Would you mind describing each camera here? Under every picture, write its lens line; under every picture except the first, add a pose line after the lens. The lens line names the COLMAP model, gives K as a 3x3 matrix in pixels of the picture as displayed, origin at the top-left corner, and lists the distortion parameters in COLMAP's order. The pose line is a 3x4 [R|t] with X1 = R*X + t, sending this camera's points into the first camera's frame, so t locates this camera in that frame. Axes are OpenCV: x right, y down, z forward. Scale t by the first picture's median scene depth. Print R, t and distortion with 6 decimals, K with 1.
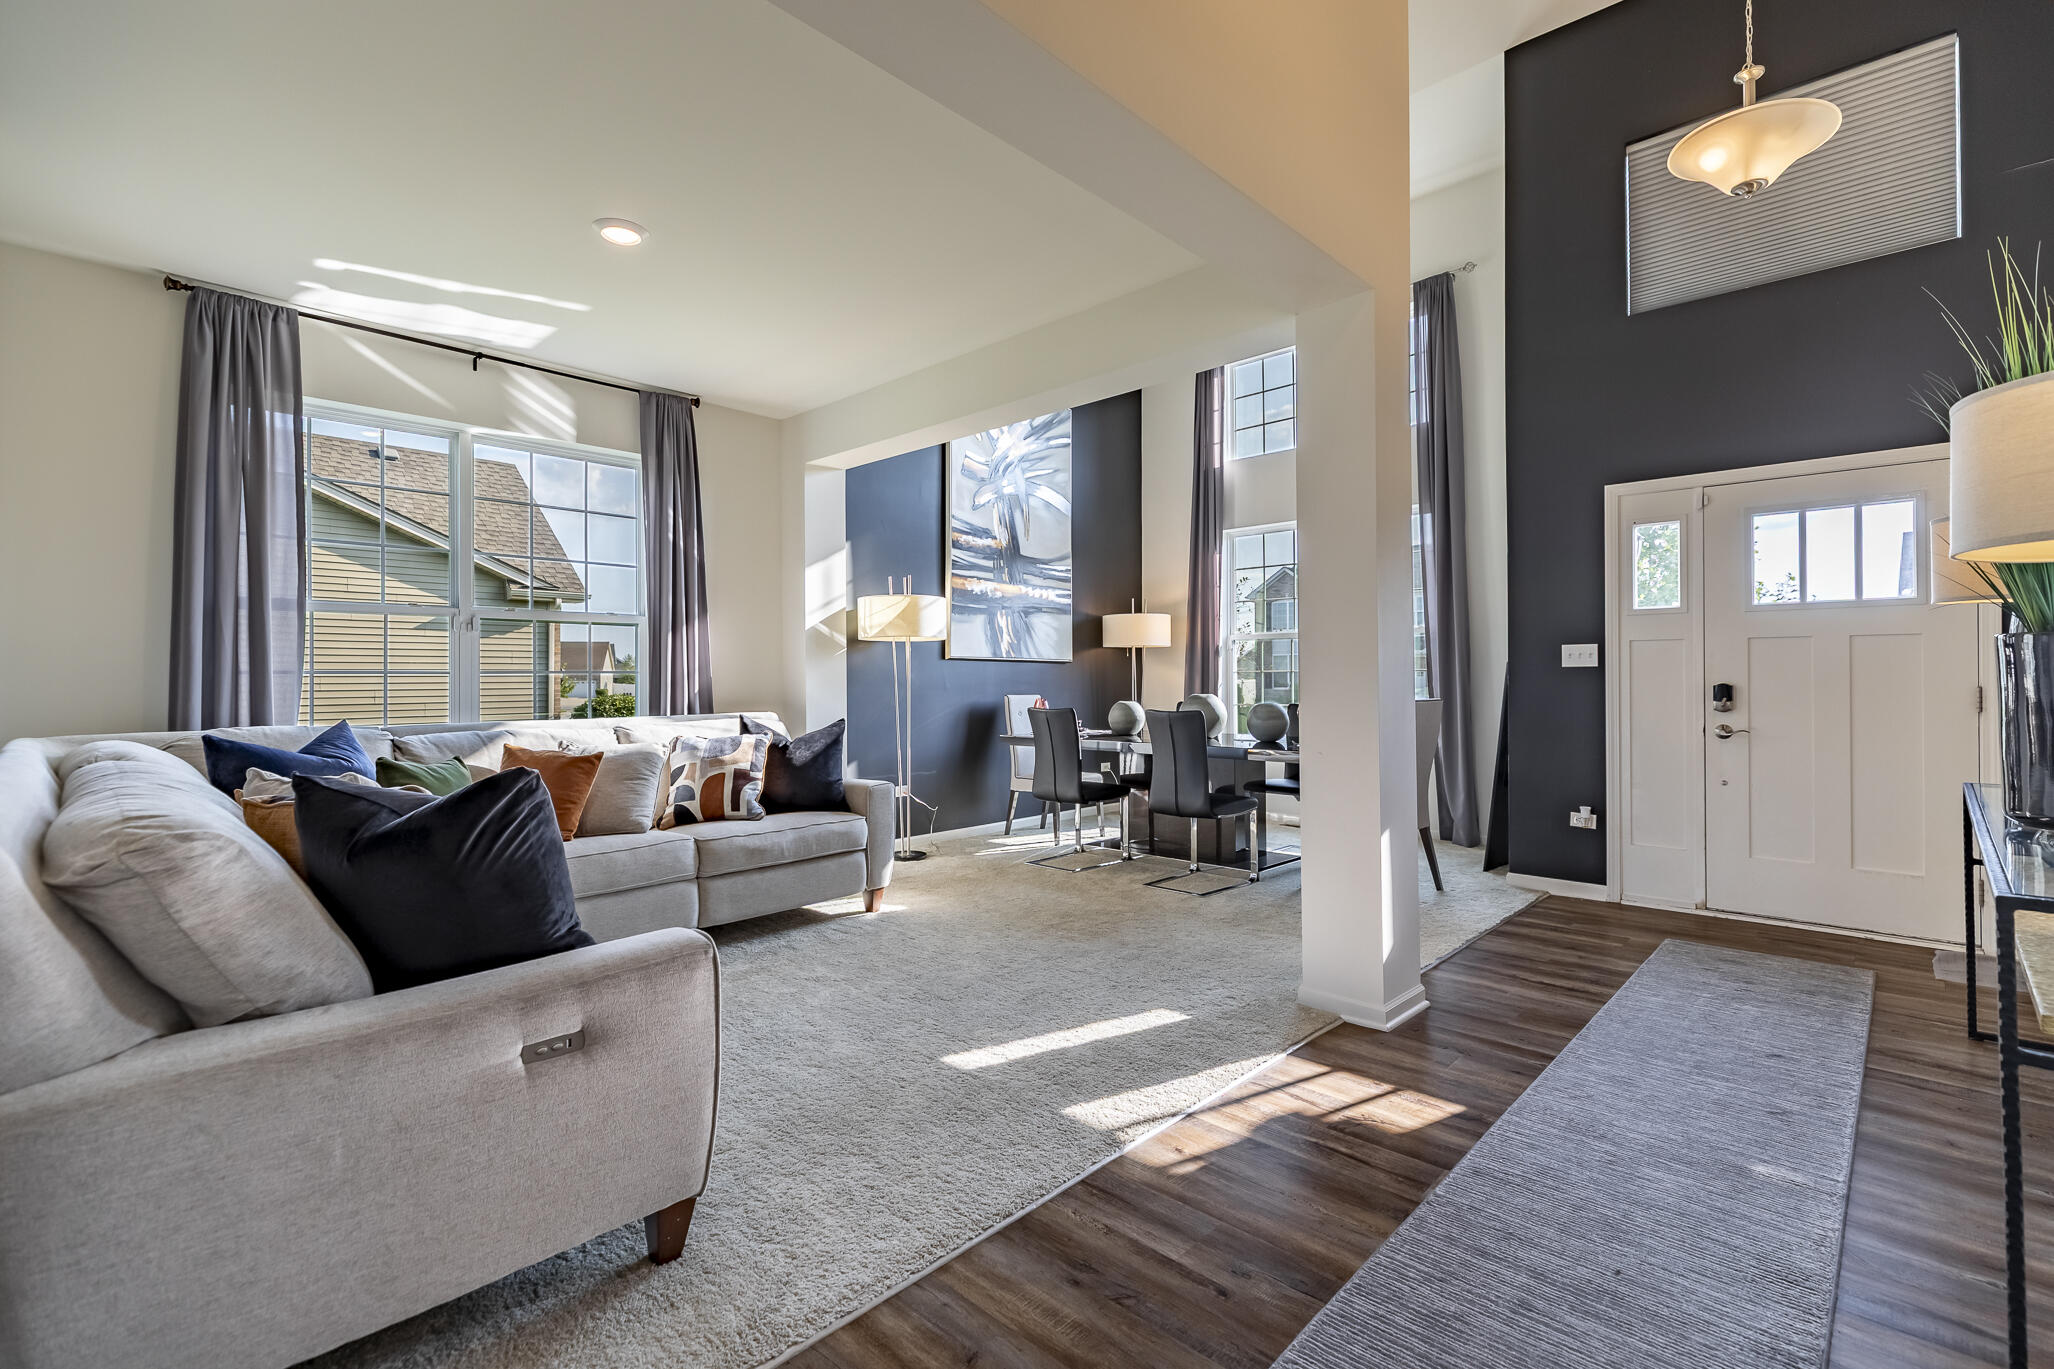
lens RADIAL K [[919.1, 0, 1028.0], [0, 919.1, 679.6], [0, 0, 1]] dist [0.006686, -0.001923]
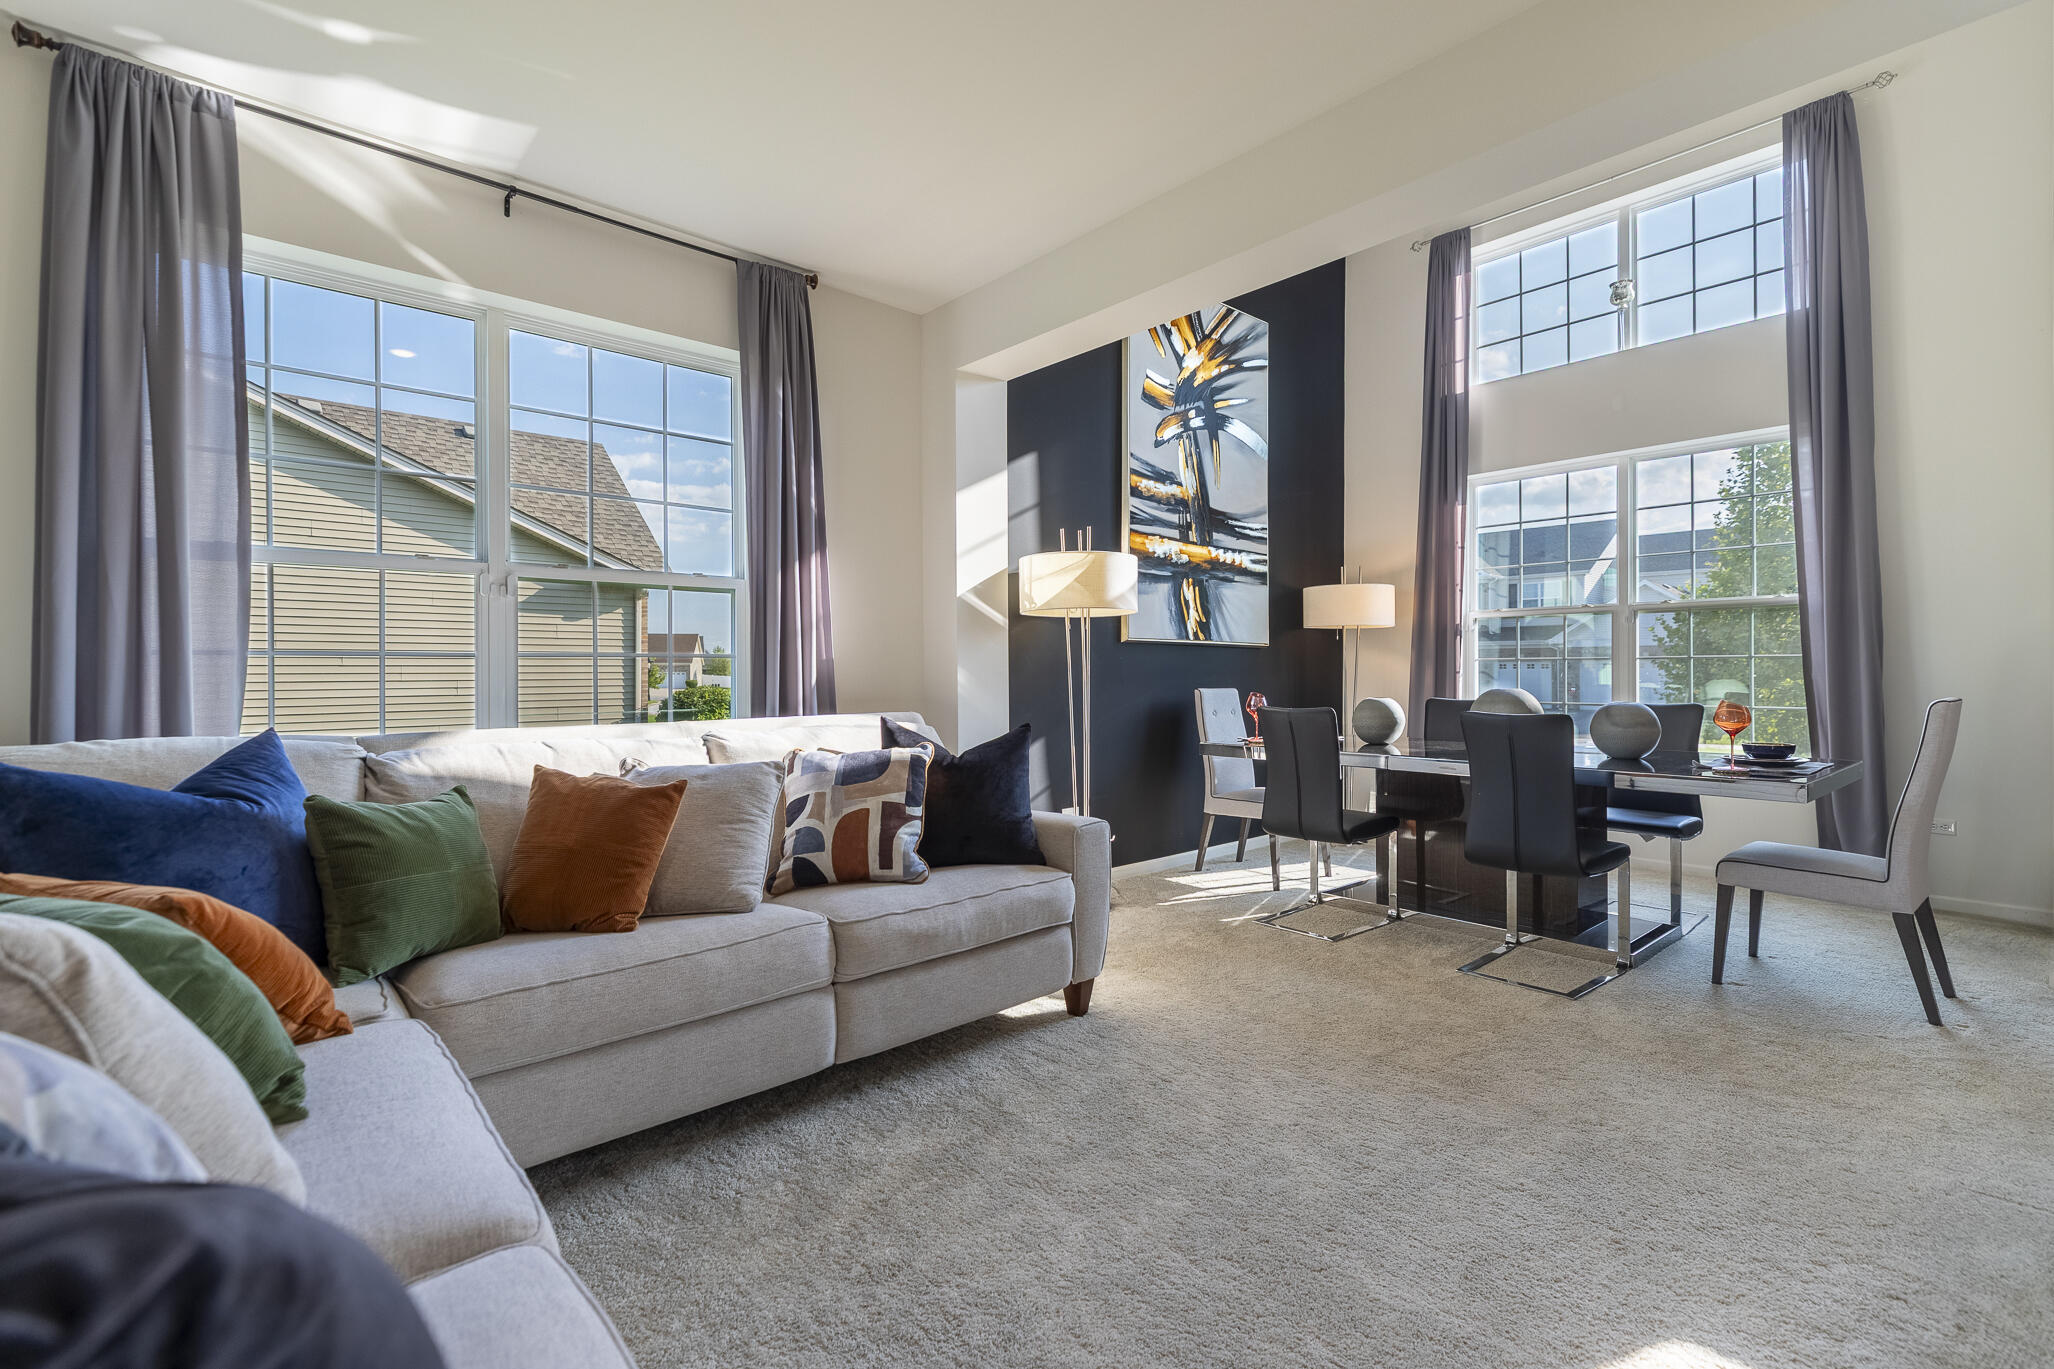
lens RADIAL K [[919.1, 0, 1025.8], [0, 919.1, 679.9], [0, 0, 1]] dist [0.006686, -0.001923]
pose [[0.996336, 0.001534, -0.085515, -0.131133], [-0.000775, 0.999960, 0.008902, 0.003728], [0.085525, -0.008803, 0.996297, 0.291697]]
